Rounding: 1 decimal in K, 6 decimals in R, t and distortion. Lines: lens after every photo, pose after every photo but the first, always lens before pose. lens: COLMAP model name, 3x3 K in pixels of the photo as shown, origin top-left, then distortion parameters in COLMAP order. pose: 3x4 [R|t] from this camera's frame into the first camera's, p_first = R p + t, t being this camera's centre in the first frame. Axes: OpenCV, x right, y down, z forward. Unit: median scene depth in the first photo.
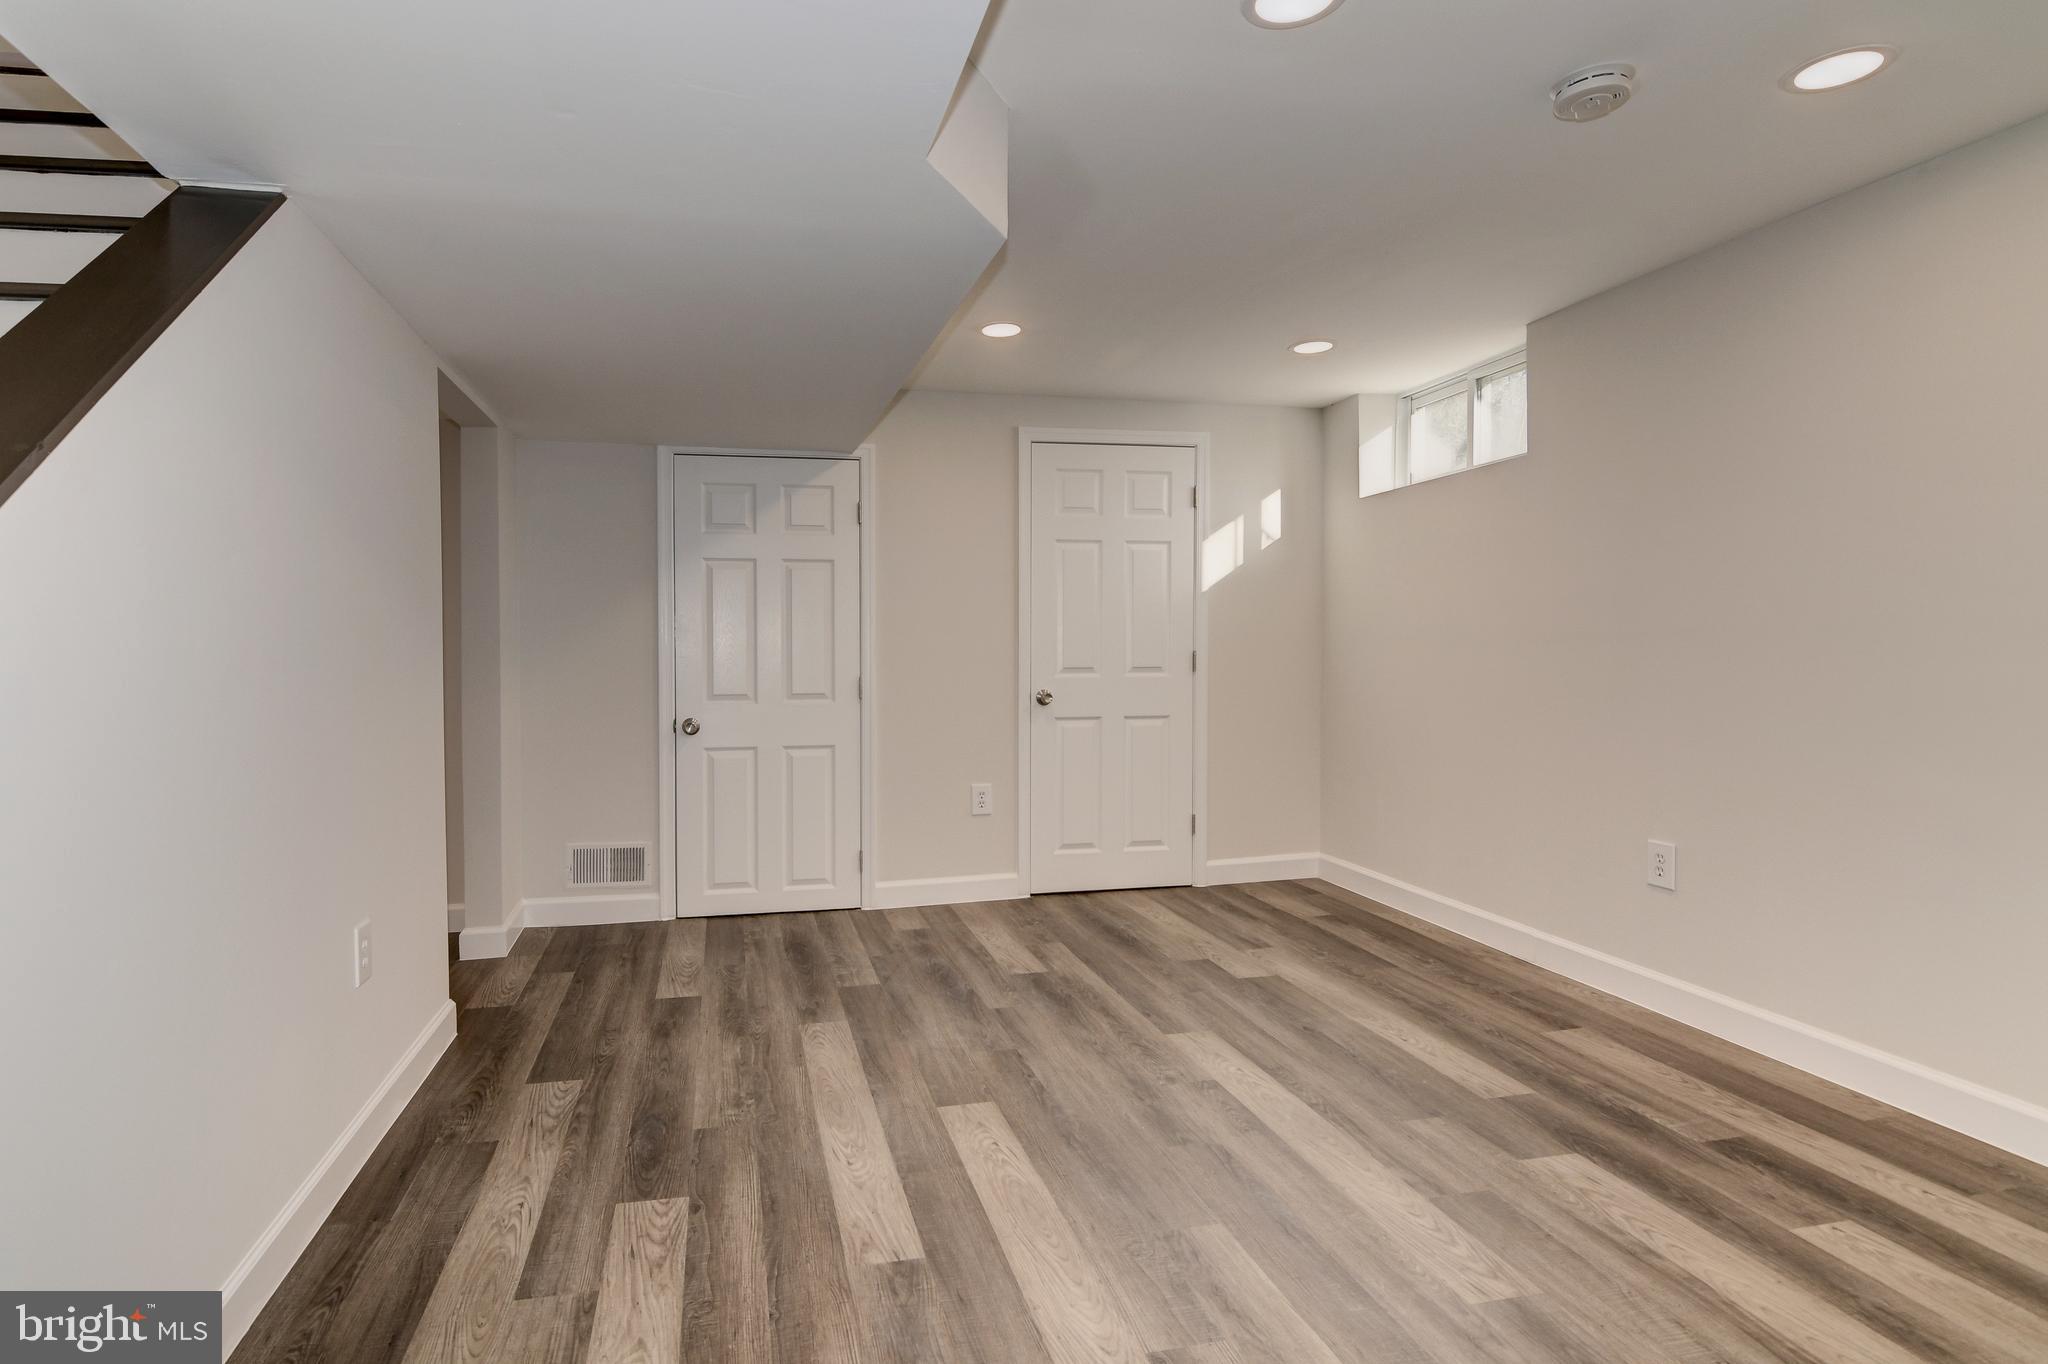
lens RADIAL K [[1050.2, 0, 1010.8], [0, 1050.2, 679.6], [0, 0, 1]] dist [0.013645, -0.011938]
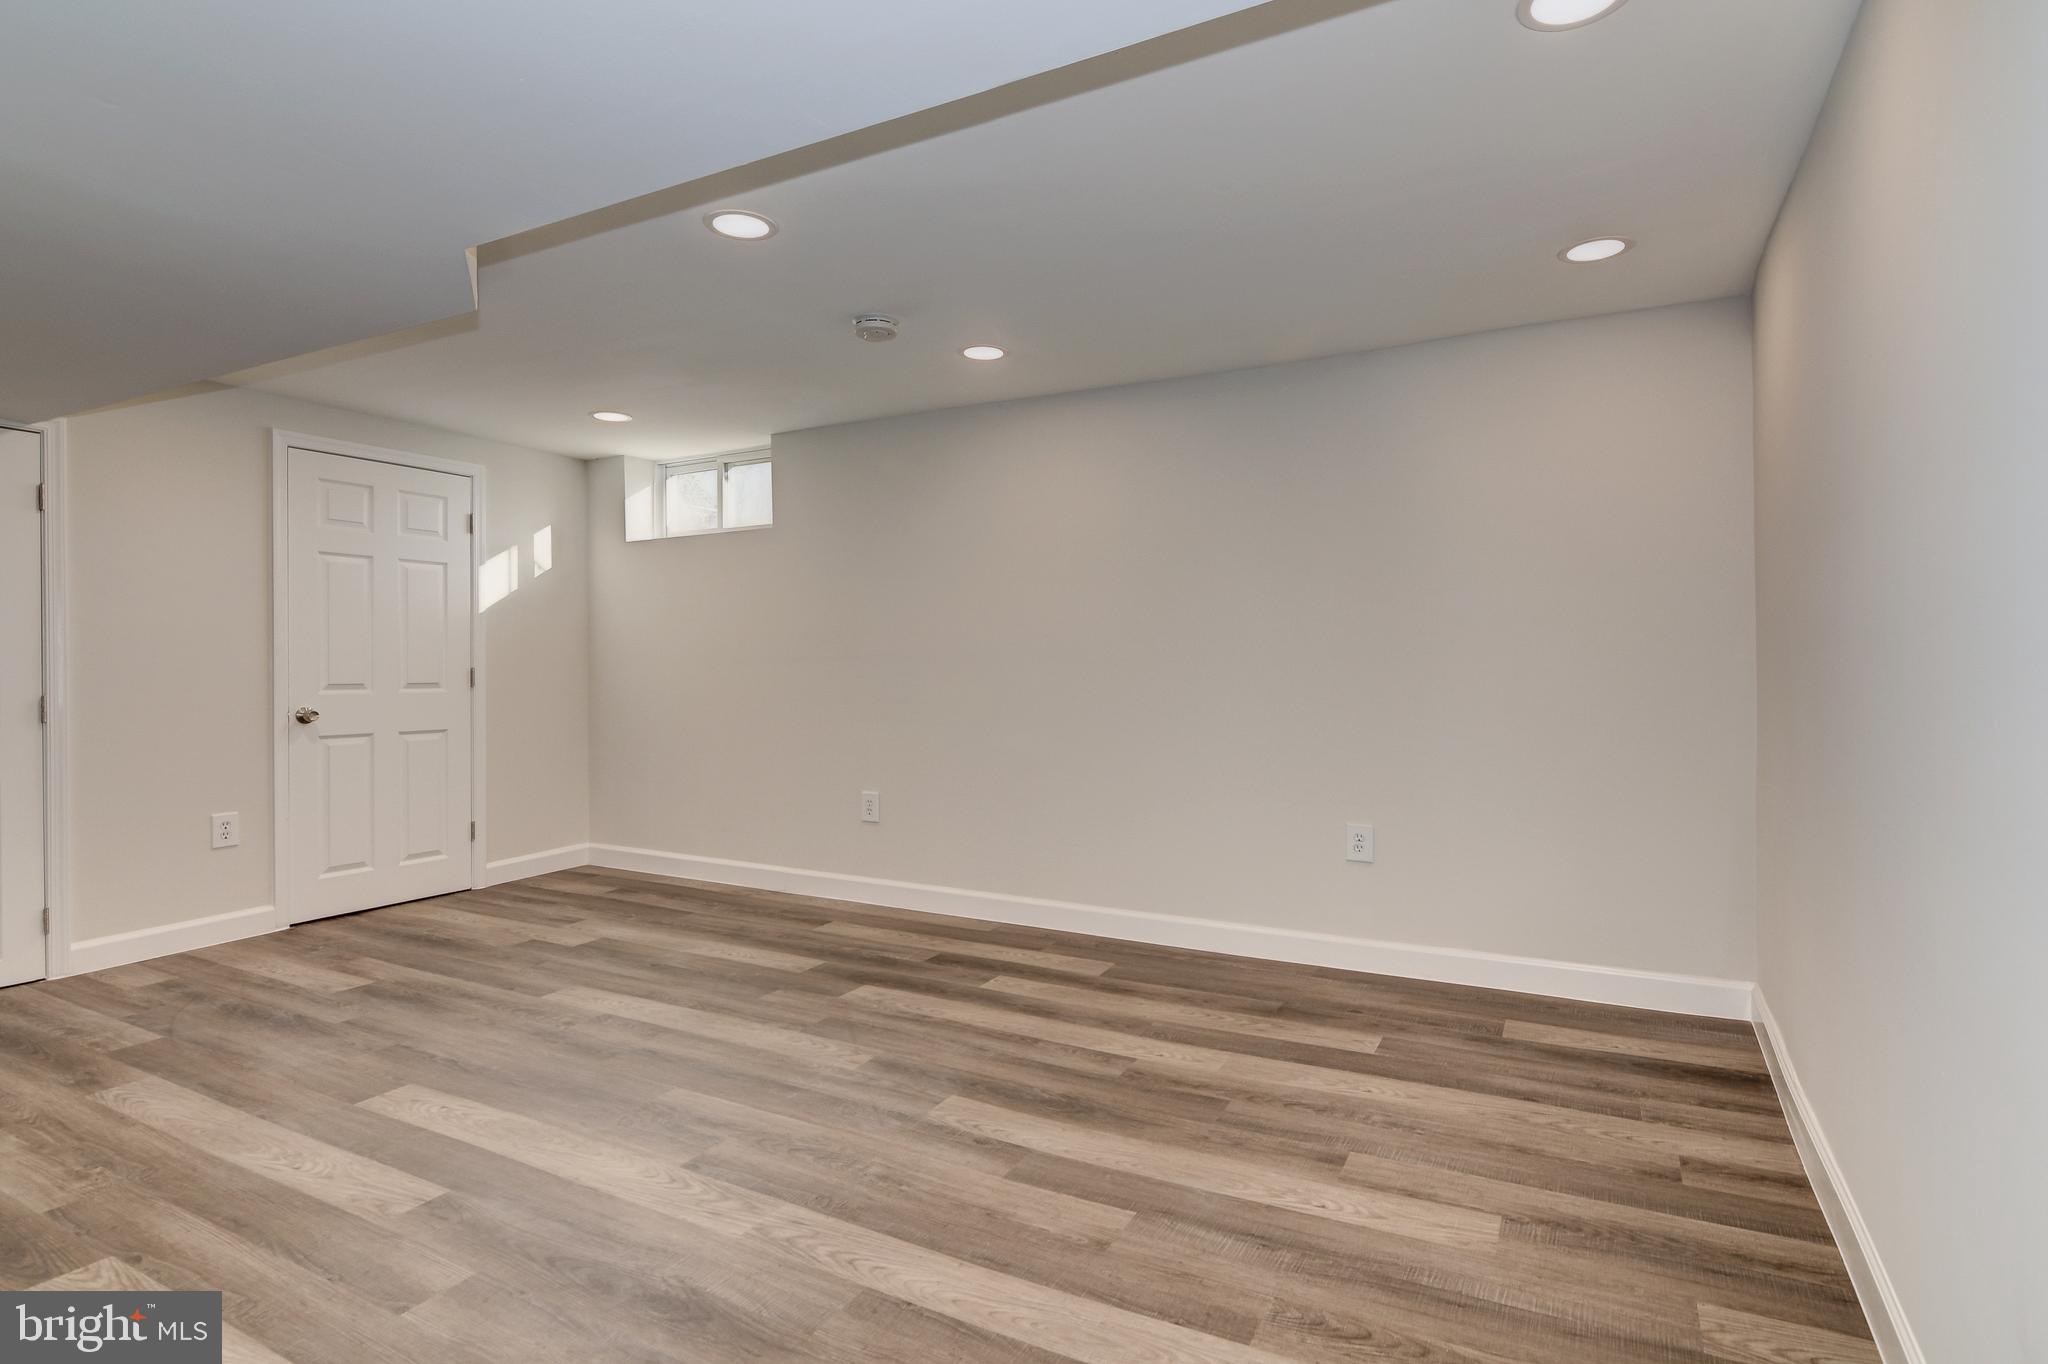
lens RADIAL K [[955.2, 0, 1024.0], [0, 955.2, 682.0], [0, 0, 1]] dist [0.012738, -0.008263]
pose [[0.672319, -0.006656, 0.740232, -0.259572], [0.019392, 0.999775, -0.008623, 0.009777], [-0.740008, 0.020152, 0.672296, -0.105347]]
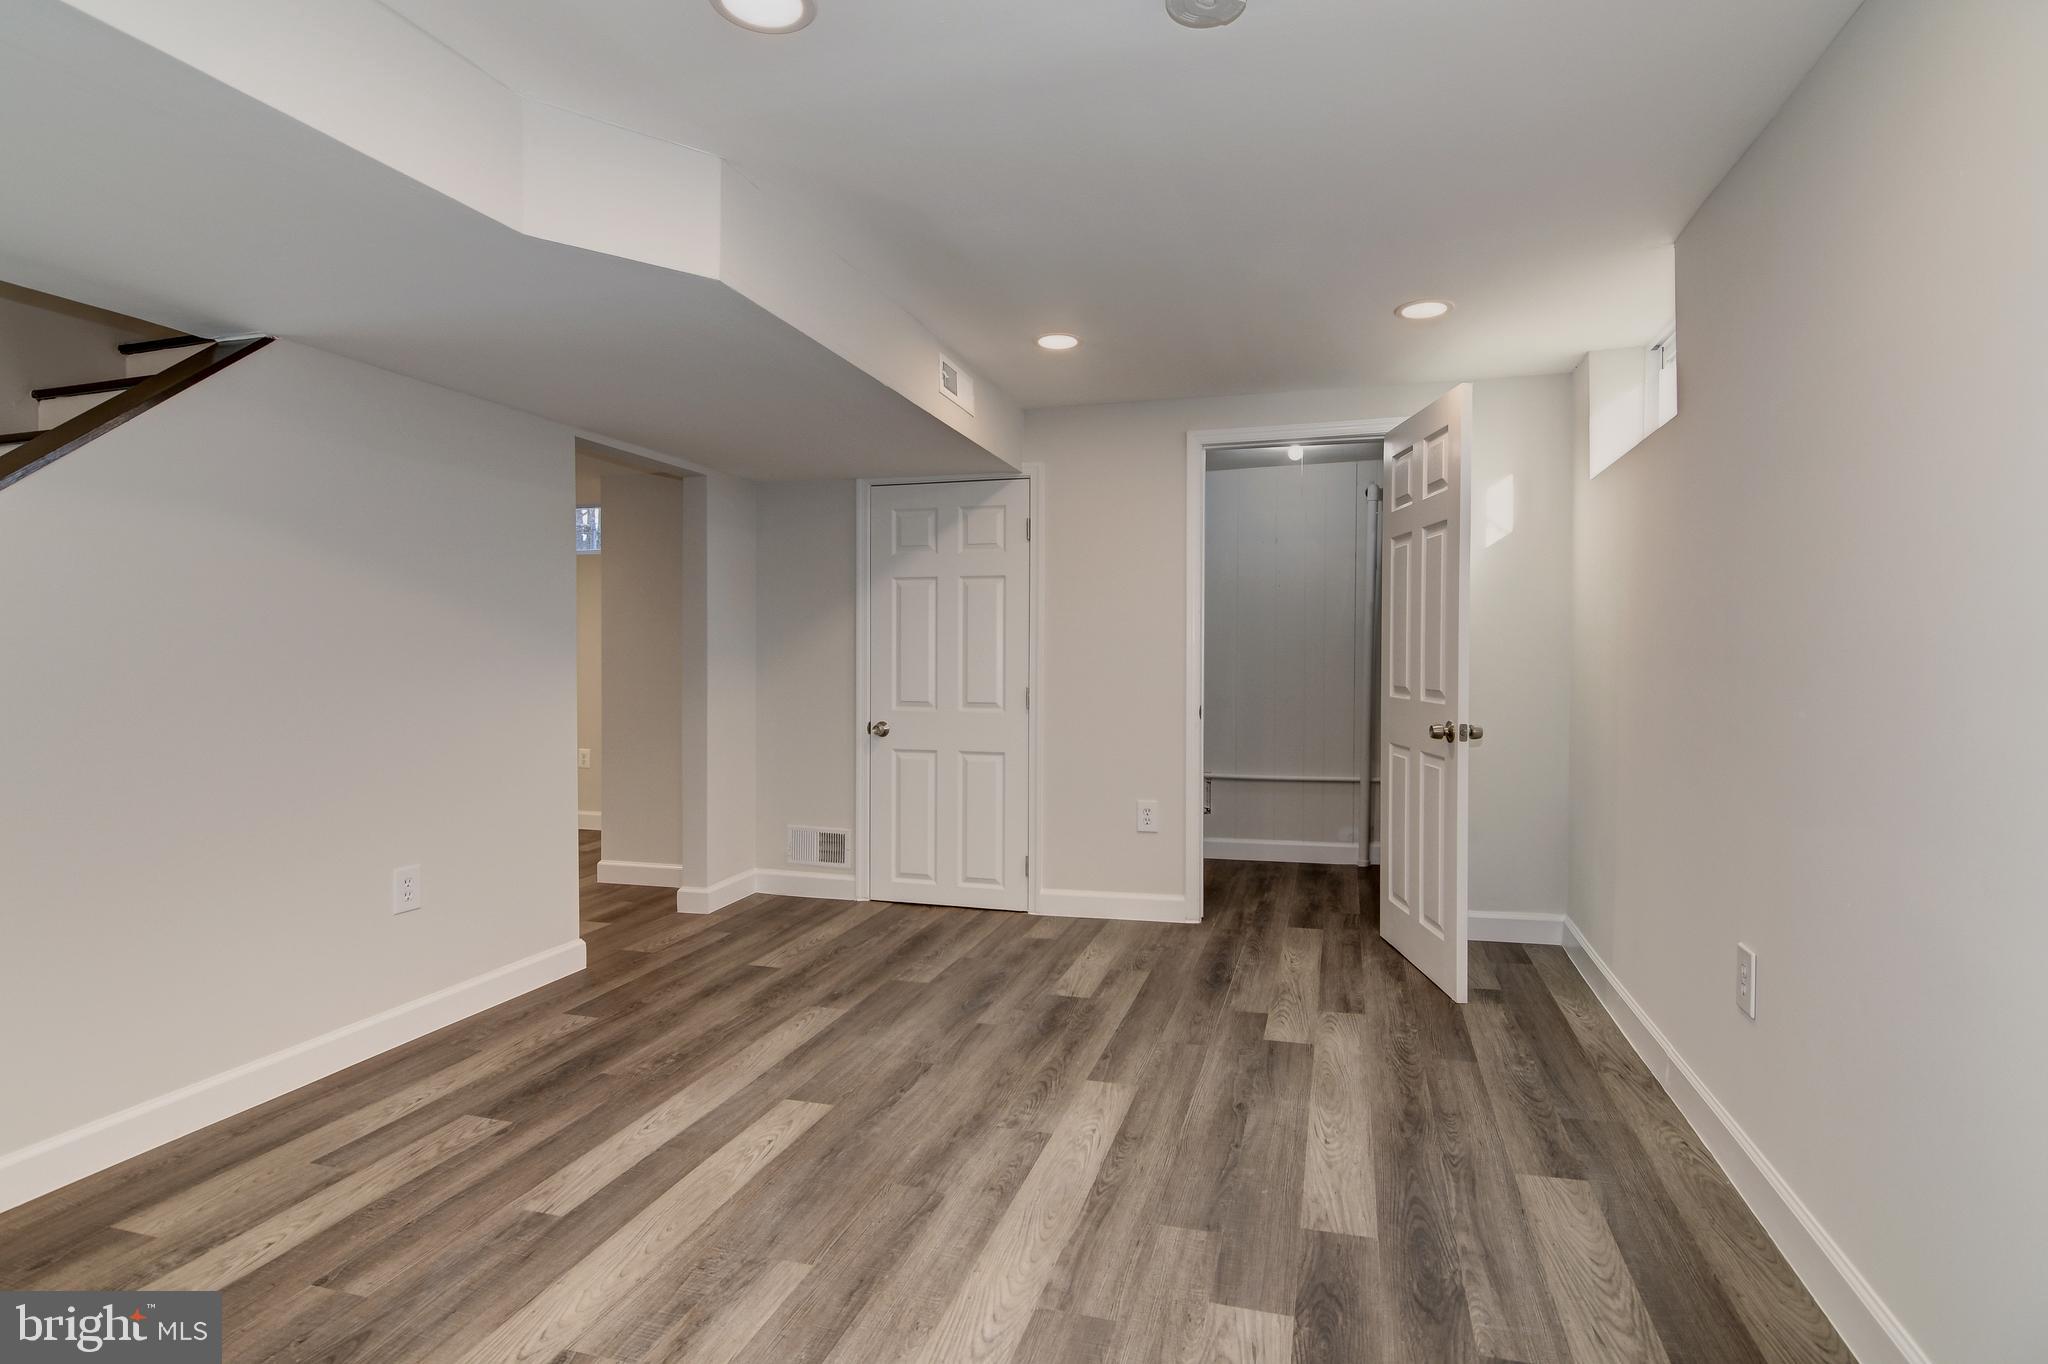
lens RADIAL K [[1047.4, 0, 1083.9], [0, 1047.4, 669.3], [0, 0, 1]] dist [0.011095, -0.011261]
pose [[0.883506, 0.013408, -0.468227, 0.546157], [-0.021319, 0.999705, -0.011600, -0.013459], [0.467934, 0.020231, 0.883532, 0.164862]]
